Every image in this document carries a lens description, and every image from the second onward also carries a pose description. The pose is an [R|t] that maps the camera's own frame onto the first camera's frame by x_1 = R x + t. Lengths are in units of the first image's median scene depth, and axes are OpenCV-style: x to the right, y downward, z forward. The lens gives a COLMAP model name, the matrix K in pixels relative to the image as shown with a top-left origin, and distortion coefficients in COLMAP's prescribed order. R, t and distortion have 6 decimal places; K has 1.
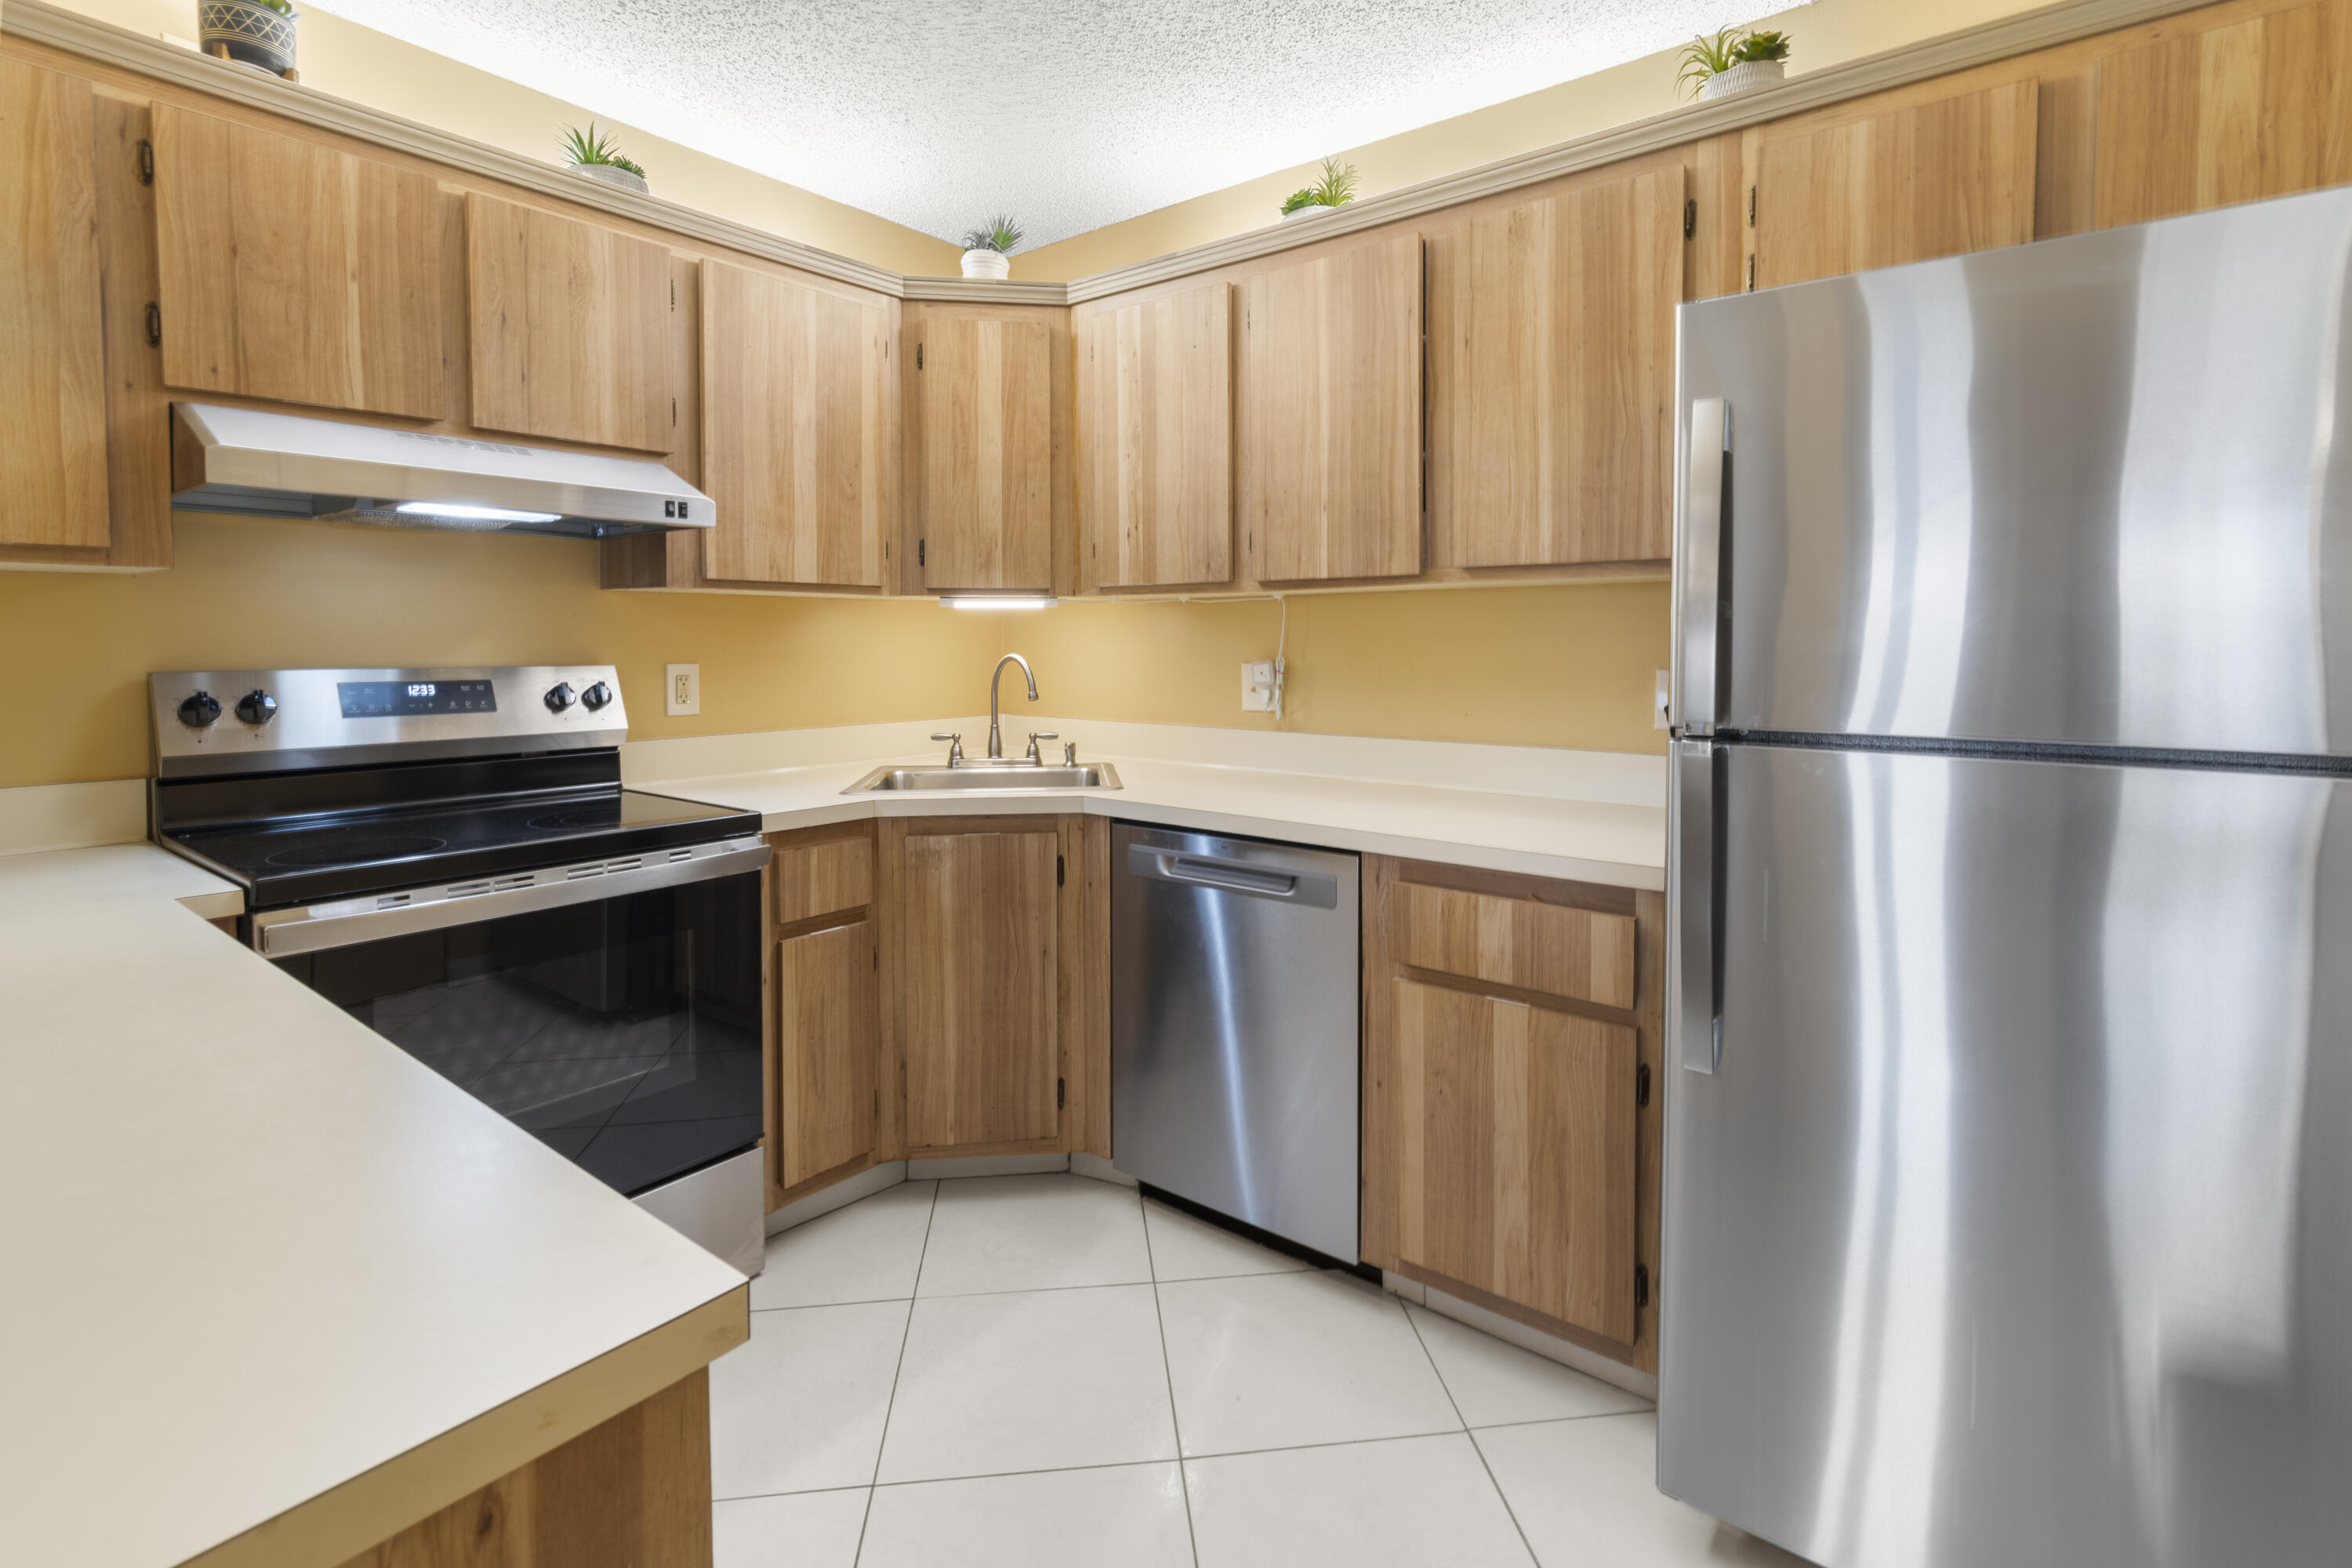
lens RADIAL K [[1090.3, 0, 1178.1], [0, 1090.3, 688.1], [0, 0, 1]] dist [0.002135, -0.000065]
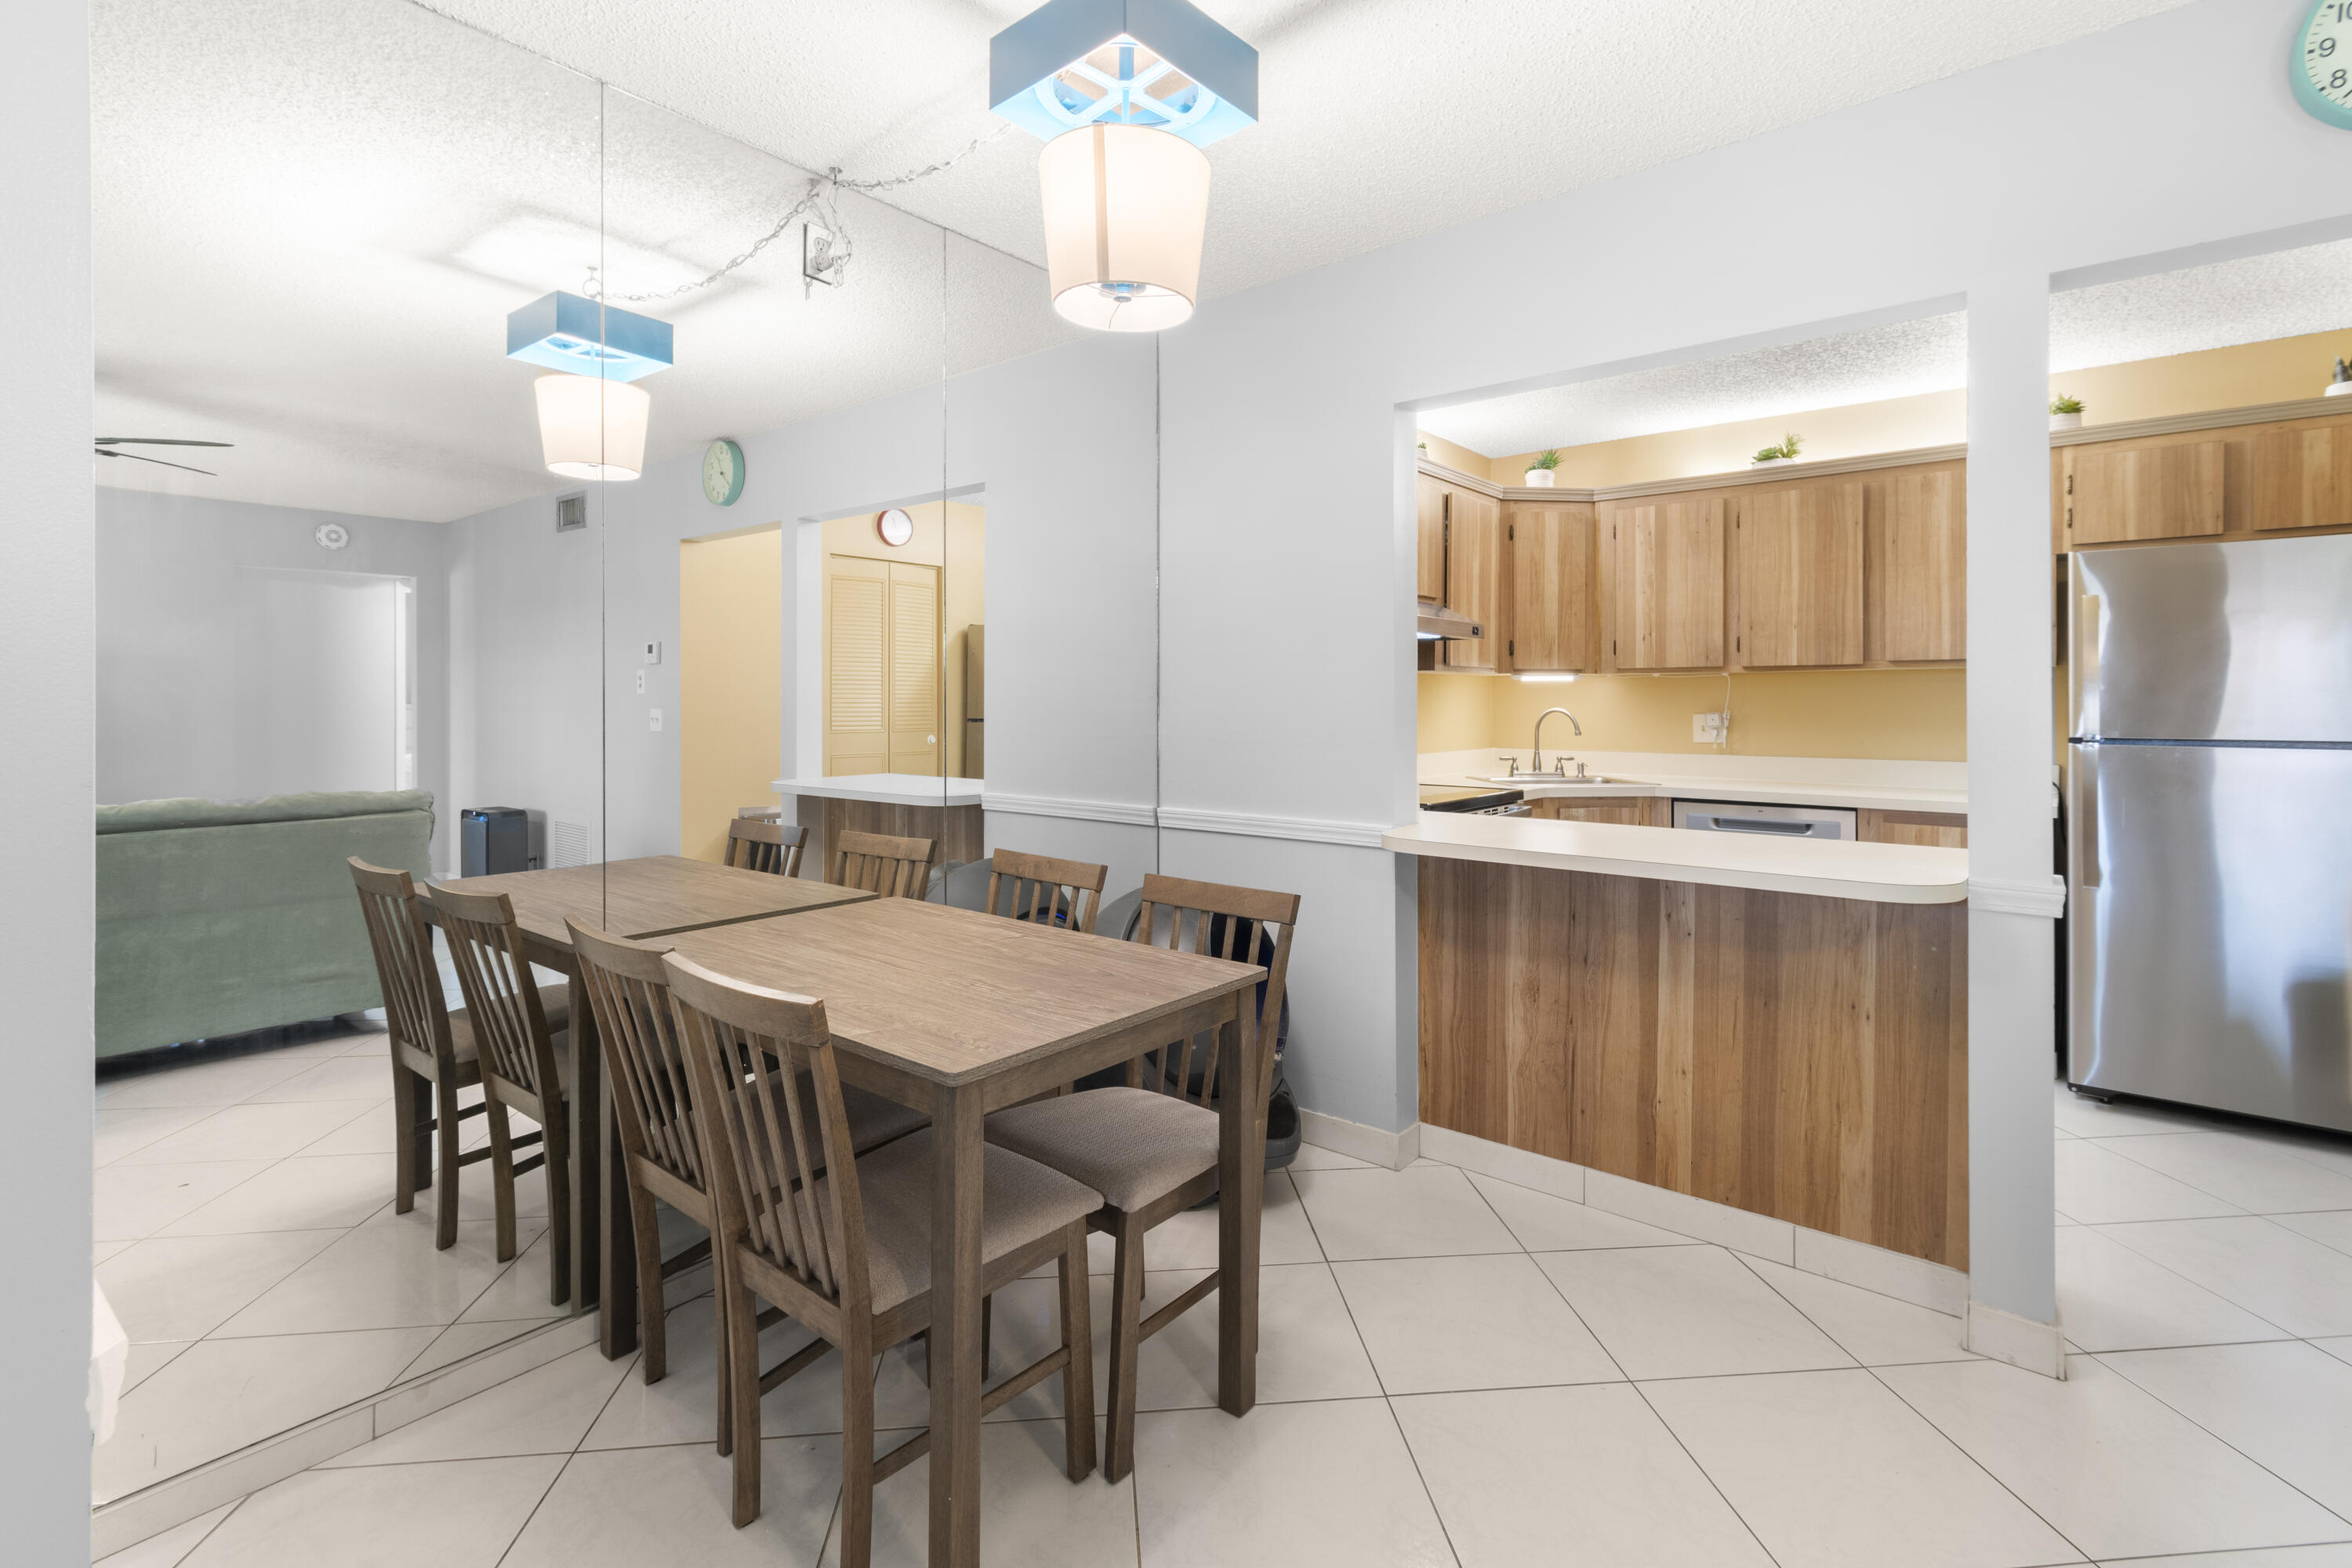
lens RADIAL K [[1057.1, 0, 1185.2], [0, 1057.1, 726.6], [0, 0, 1]] dist [0.001128, -0.001185]
pose [[0.999759, 0.001749, -0.021861, -0.786725], [-0.002226, 0.999759, -0.021820, 0.038353], [0.021818, 0.021864, 0.999523, -0.724525]]
